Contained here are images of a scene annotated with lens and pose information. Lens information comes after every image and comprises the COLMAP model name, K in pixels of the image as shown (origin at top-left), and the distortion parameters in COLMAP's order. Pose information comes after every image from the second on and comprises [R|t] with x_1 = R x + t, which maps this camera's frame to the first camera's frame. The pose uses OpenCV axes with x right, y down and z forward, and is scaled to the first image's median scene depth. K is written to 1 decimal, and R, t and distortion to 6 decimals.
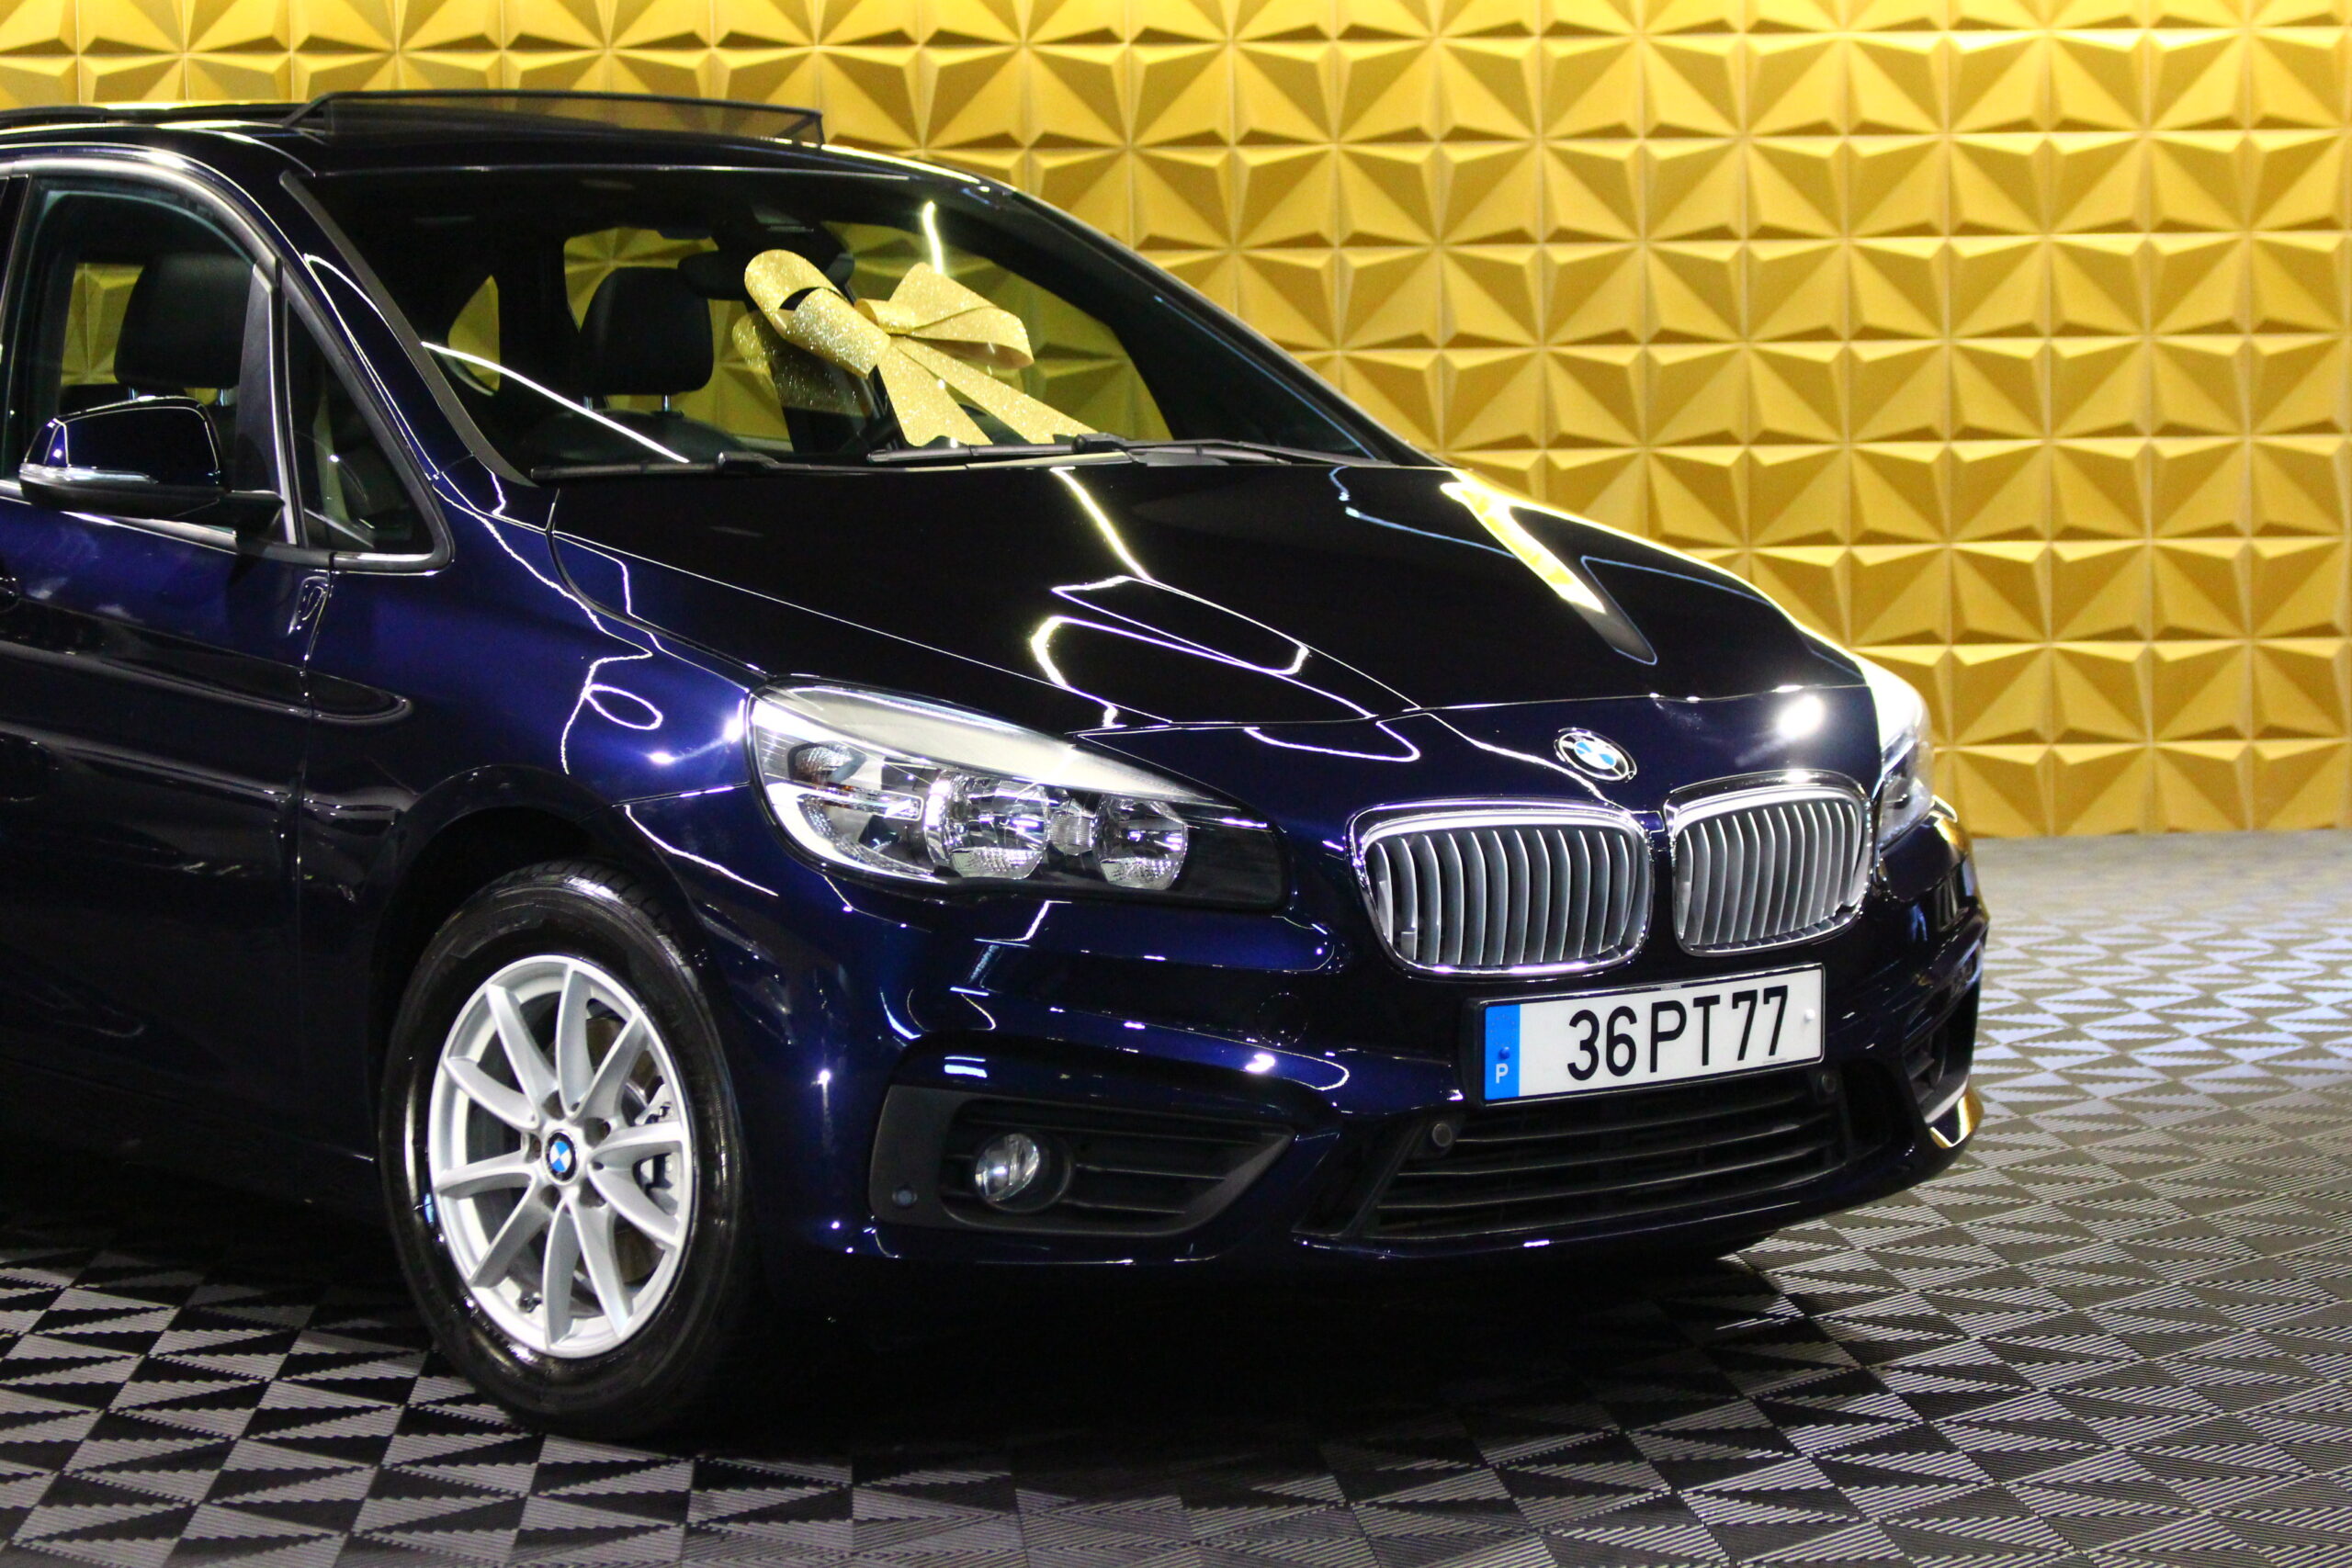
lens RADIAL K [[3358.6, 0, 1175.4], [0, 3358.6, 793.7], [0, 0, 1]] dist [-0.008484, 0.000000]
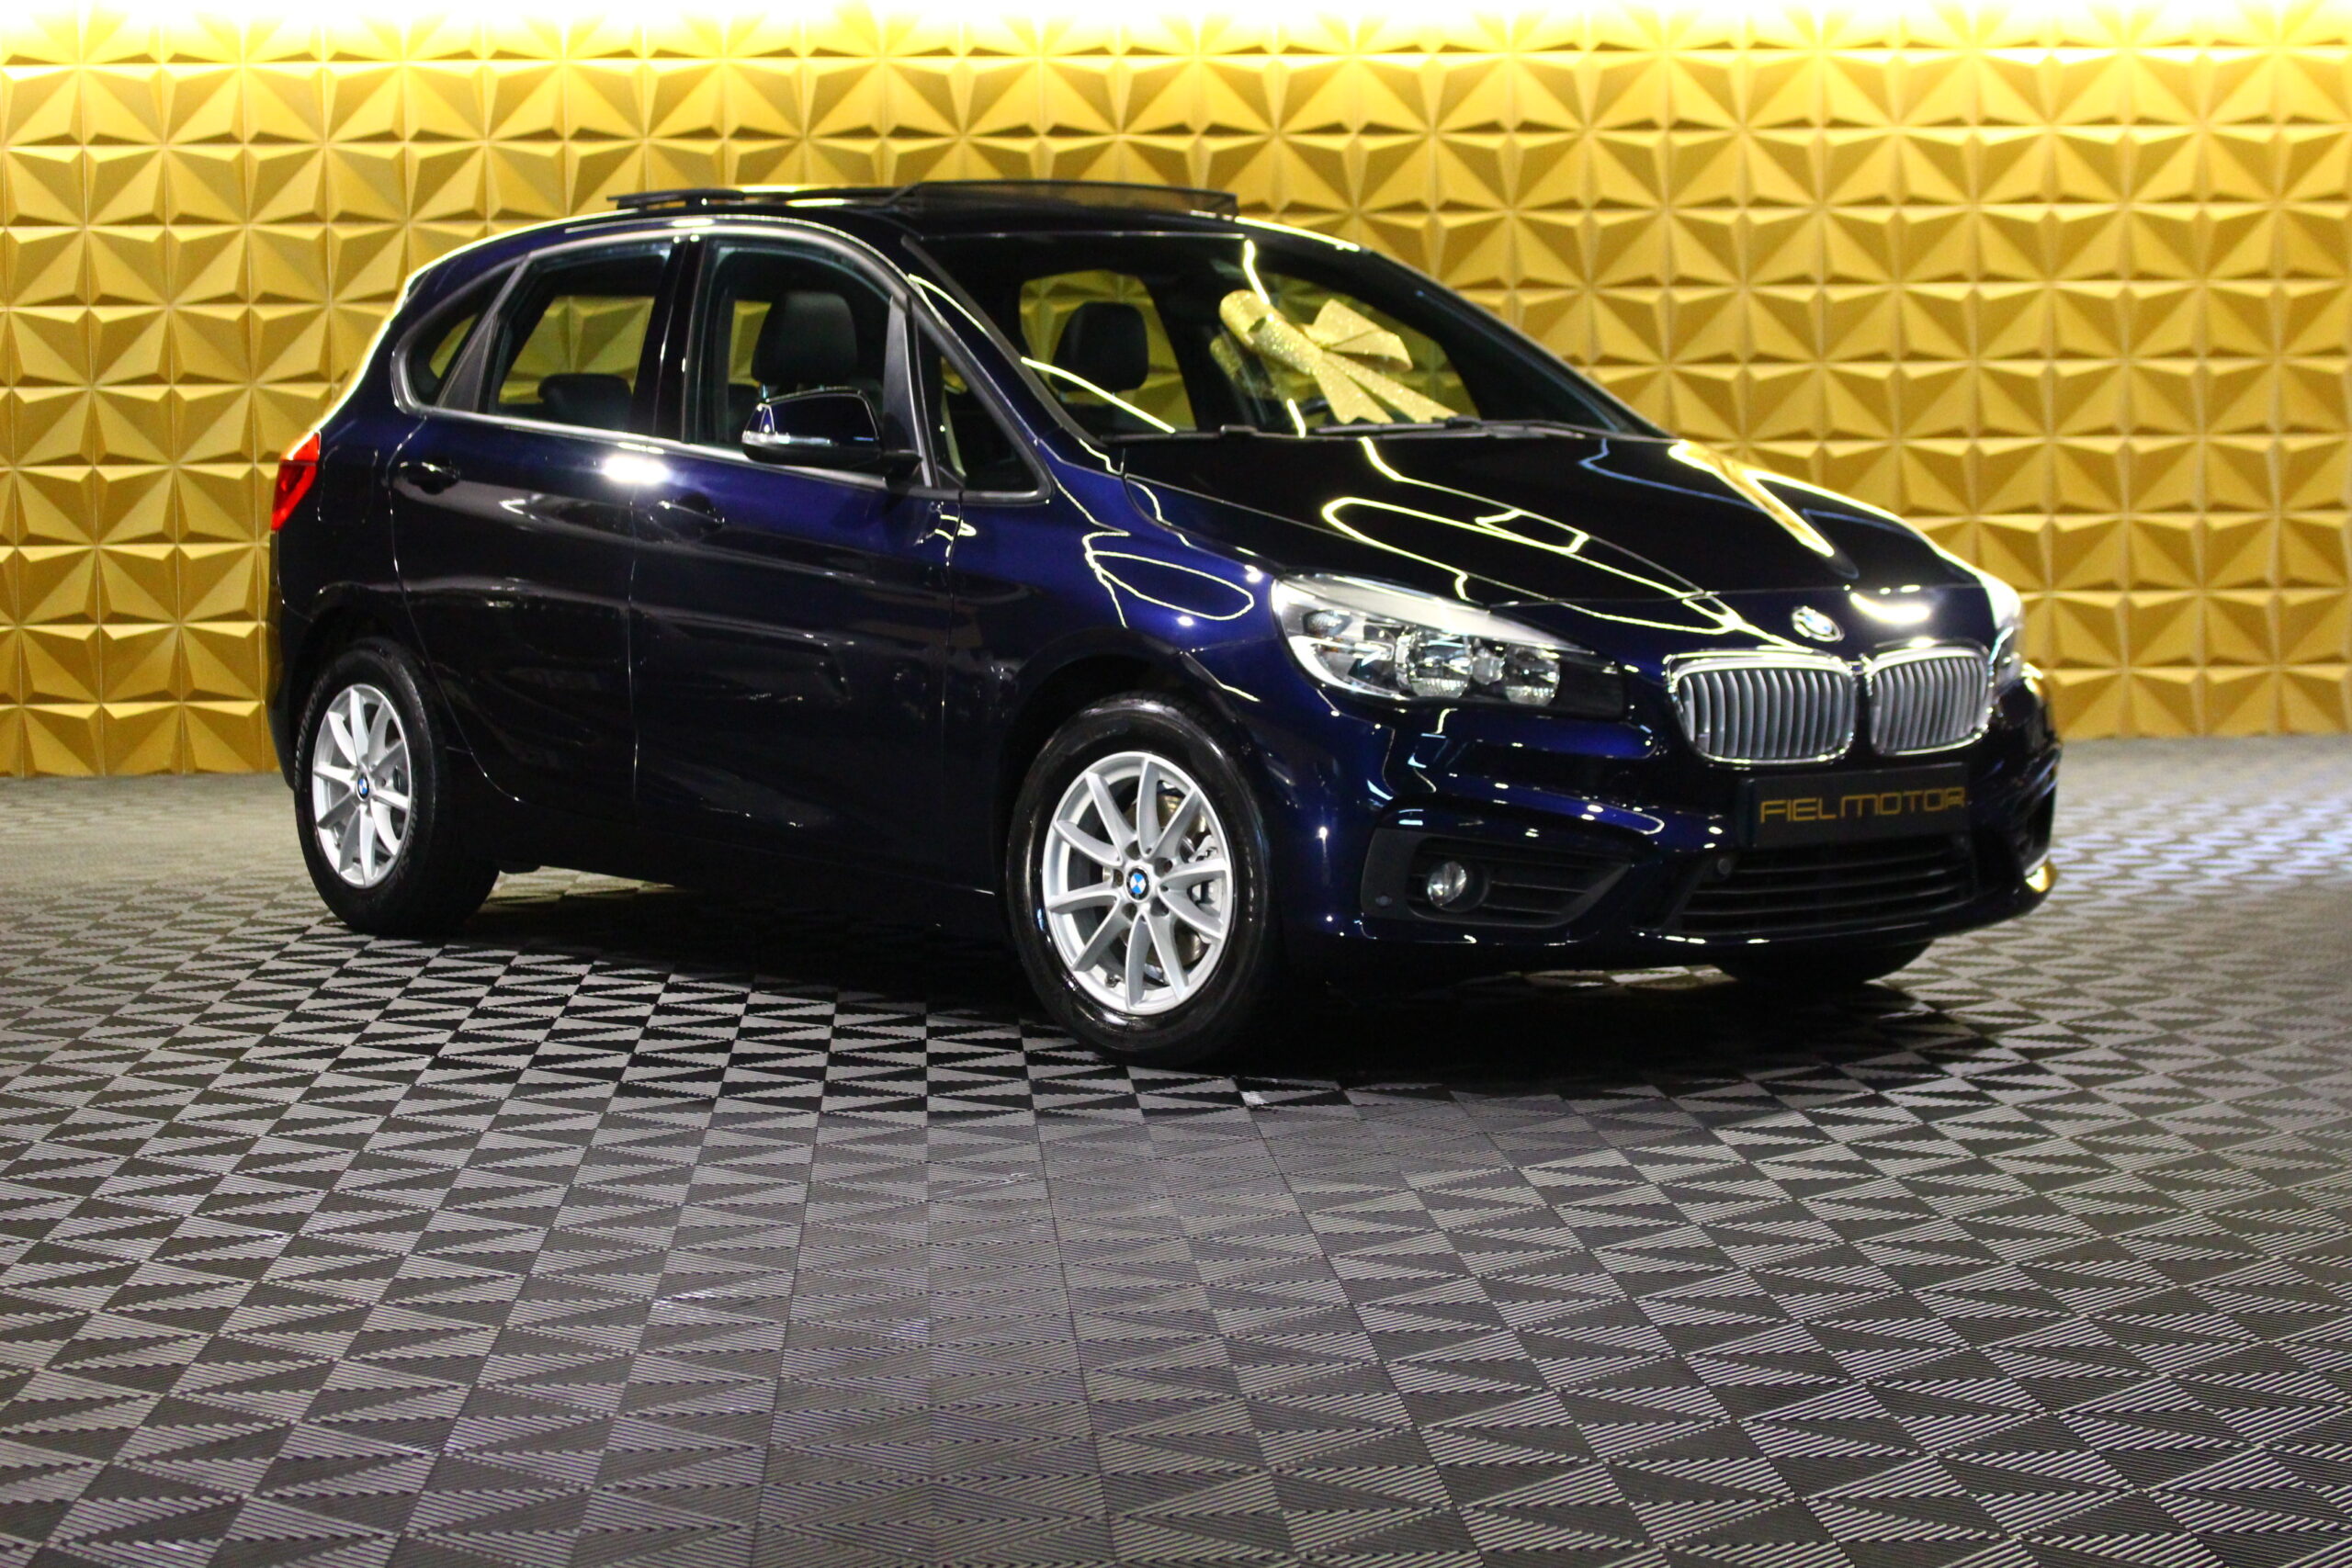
lens RADIAL K [[2936.9, 0, 1186.6], [0, 2936.9, 779.6], [0, 0, 1]] dist [-0.017531, 0.000000]
pose [[0.999948, 0.005652, -0.008439, -0.068970], [-0.005608, 0.999970, 0.005256, 0.024613], [0.008468, -0.005209, 0.999951, -0.155432]]
